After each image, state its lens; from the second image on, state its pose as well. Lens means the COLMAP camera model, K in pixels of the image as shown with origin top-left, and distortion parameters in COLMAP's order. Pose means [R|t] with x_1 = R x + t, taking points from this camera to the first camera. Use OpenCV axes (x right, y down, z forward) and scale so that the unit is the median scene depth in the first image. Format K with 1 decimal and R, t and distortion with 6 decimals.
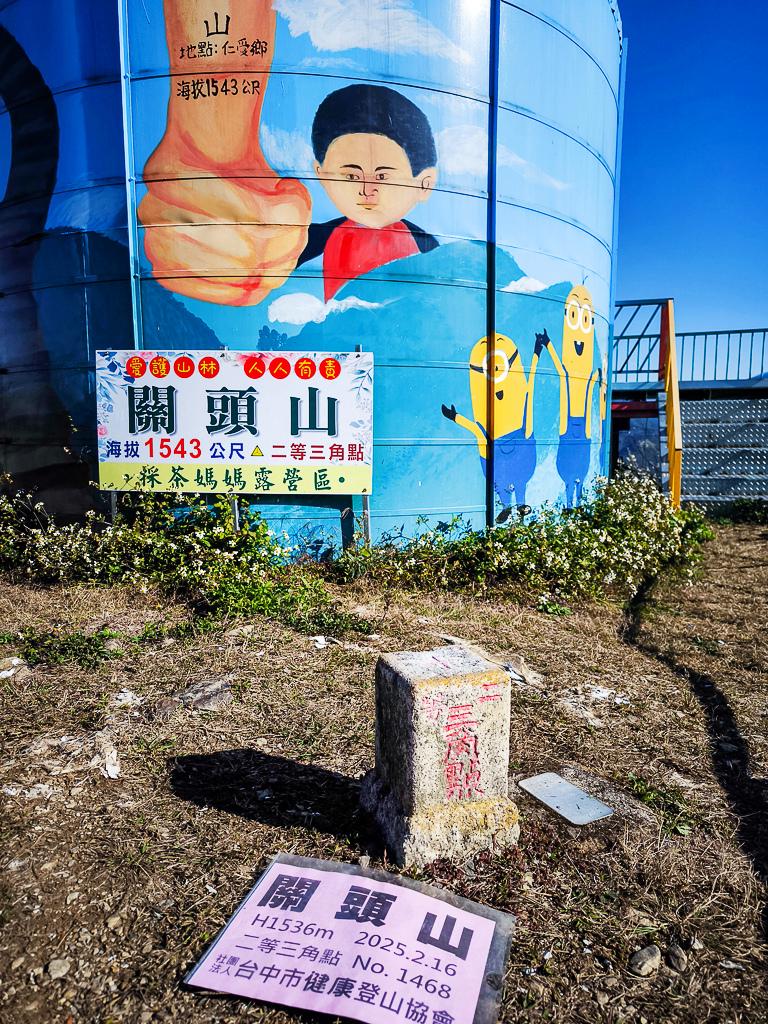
lens RADIAL K [[711.0, 0, 387.9], [0, 711.0, 508.3], [0, 0, 1]] dist [0.045255, -0.040593]
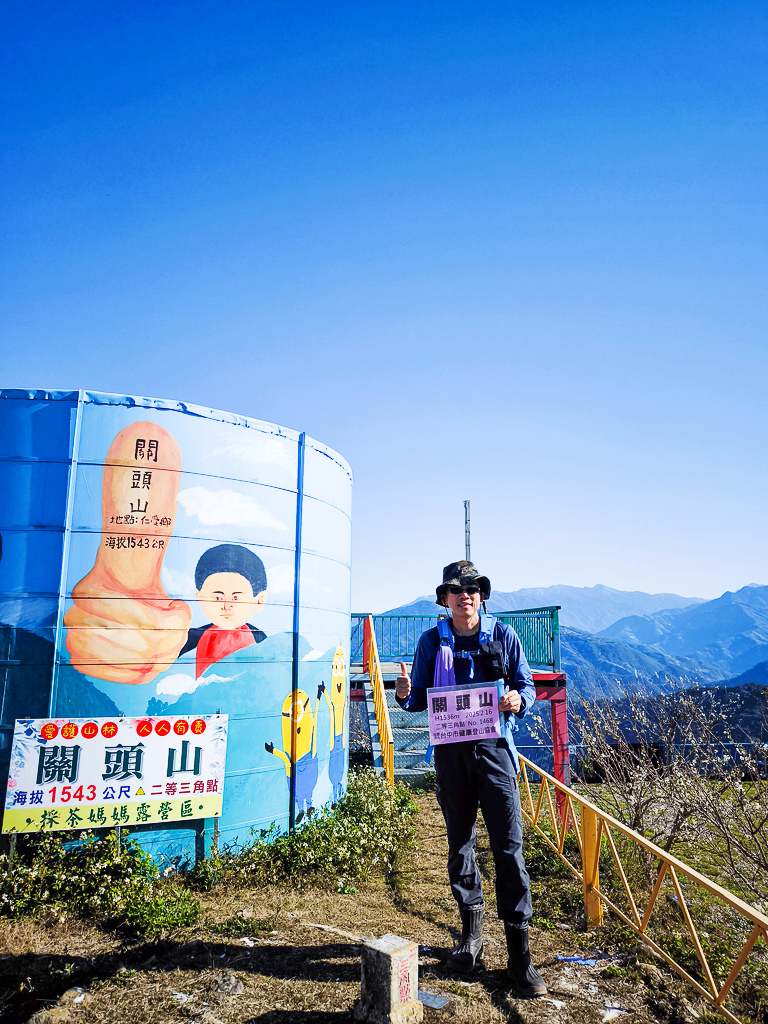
lens RADIAL K [[711.0, 0, 387.9], [0, 711.0, 508.3], [0, 0, 1]] dist [0.045255, -0.040593]
pose [[0.900242, 0.088471, 0.426307, -0.392249], [0.045613, 0.954585, -0.294426, -0.171527], [-0.432994, 0.284500, 0.855322, -0.546514]]
